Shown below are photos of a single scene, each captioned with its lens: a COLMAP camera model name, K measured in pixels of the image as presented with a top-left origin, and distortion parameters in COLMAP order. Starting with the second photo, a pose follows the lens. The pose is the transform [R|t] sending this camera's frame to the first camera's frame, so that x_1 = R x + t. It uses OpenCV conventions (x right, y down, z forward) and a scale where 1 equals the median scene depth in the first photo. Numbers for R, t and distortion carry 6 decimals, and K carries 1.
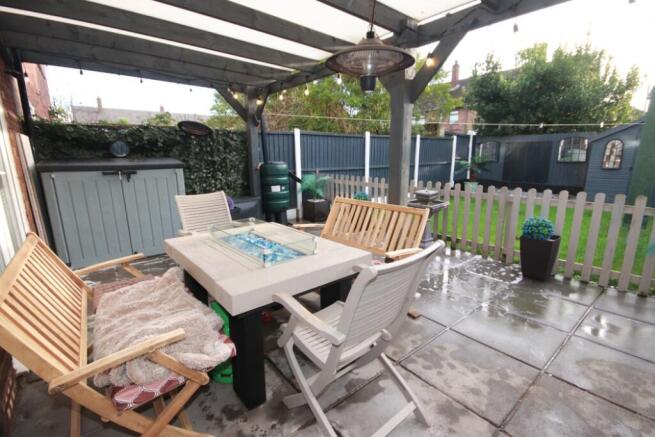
lens RADIAL K [[292.8, 0, 344.2], [0, 292.8, 221.5], [0, 0, 1]] dist [0.003094, -0.008487]
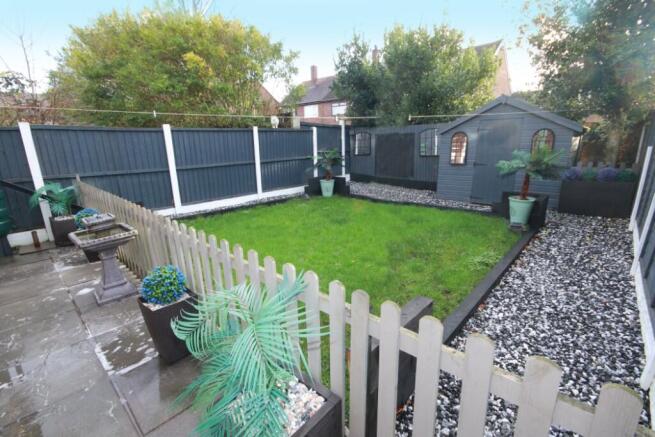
lens RADIAL K [[292.8, 0, 344.2], [0, 292.8, 221.5], [0, 0, 1]] dist [0.003094, -0.008487]
pose [[0.989342, -0.046841, 0.137868, 0.355948], [0.041083, 0.998172, 0.044322, -0.046739], [-0.139693, -0.038186, 0.989458, 0.110284]]
